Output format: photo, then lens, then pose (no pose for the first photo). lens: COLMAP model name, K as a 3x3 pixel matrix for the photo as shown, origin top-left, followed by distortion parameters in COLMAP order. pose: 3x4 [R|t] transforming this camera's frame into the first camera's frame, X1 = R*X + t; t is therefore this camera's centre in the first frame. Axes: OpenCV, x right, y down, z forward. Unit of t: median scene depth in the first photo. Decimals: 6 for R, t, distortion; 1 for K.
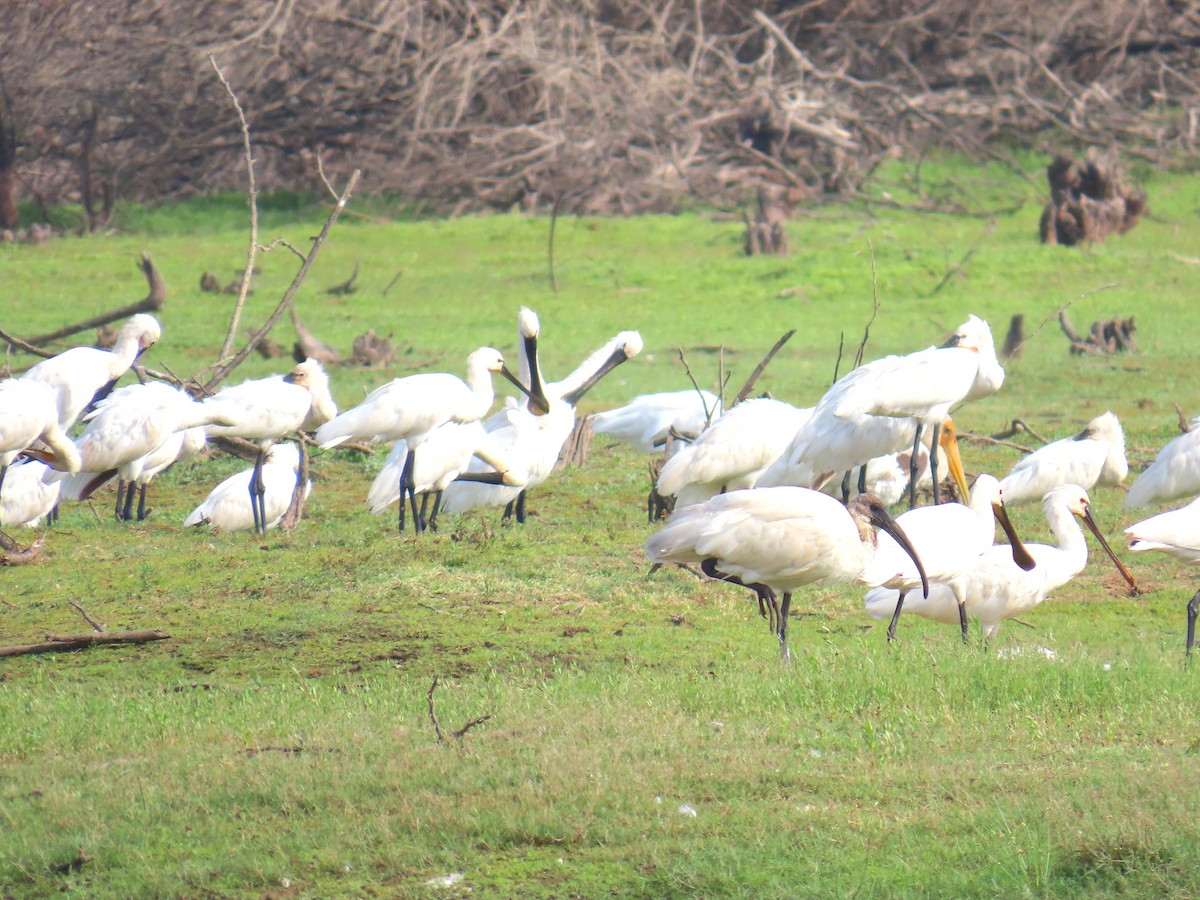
lens RADIAL K [[5722.6, 0, 600.2], [0, 5722.6, 449.3], [0, 0, 1]] dist [-0.174656, 0.000000]
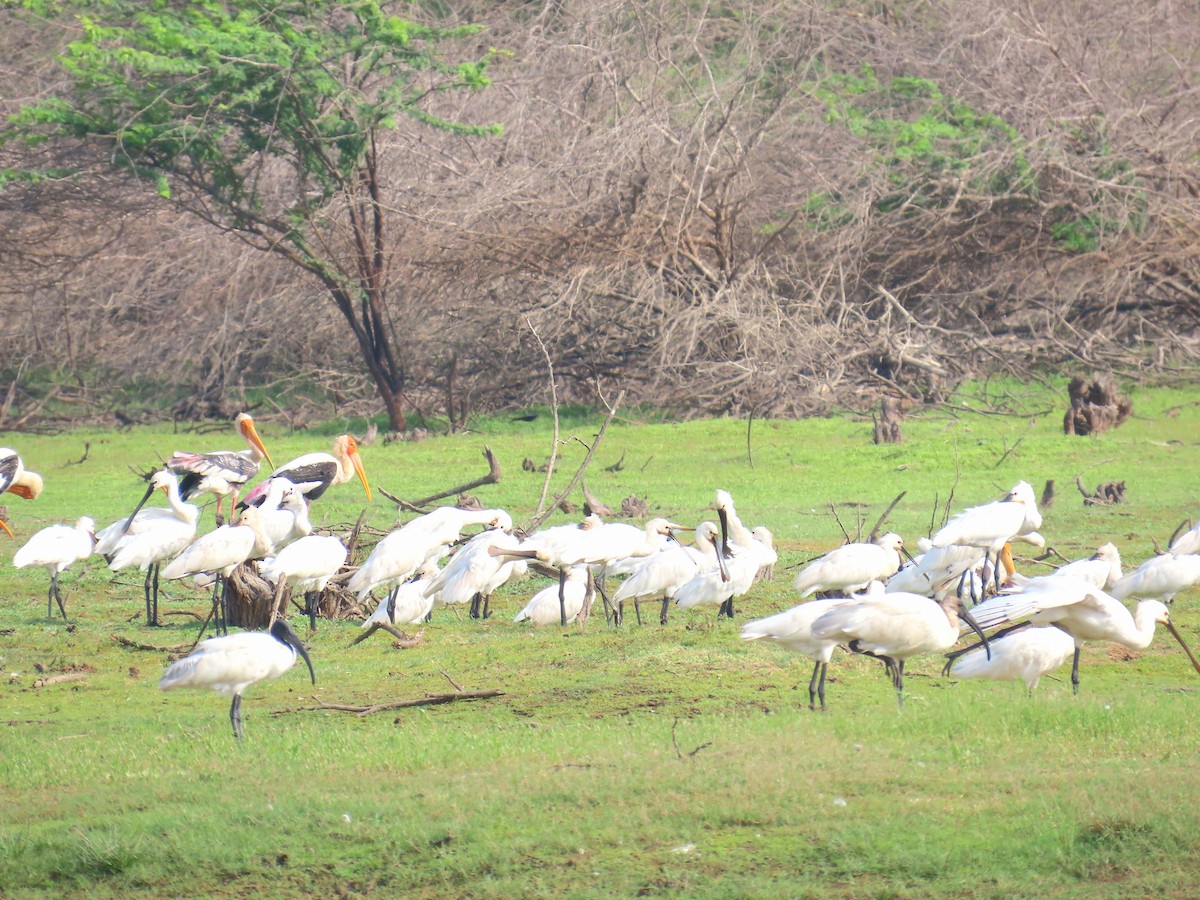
lens RADIAL K [[5722.6, 0, 602.2], [0, 5722.6, 452.5], [0, 0, 1]] dist [-0.174656, 0.000000]
pose [[0.998864, -0.010424, -0.046494, 0.023883], [0.009221, 0.999619, -0.026030, 0.008179], [0.046748, 0.025571, 0.998579, -0.551278]]
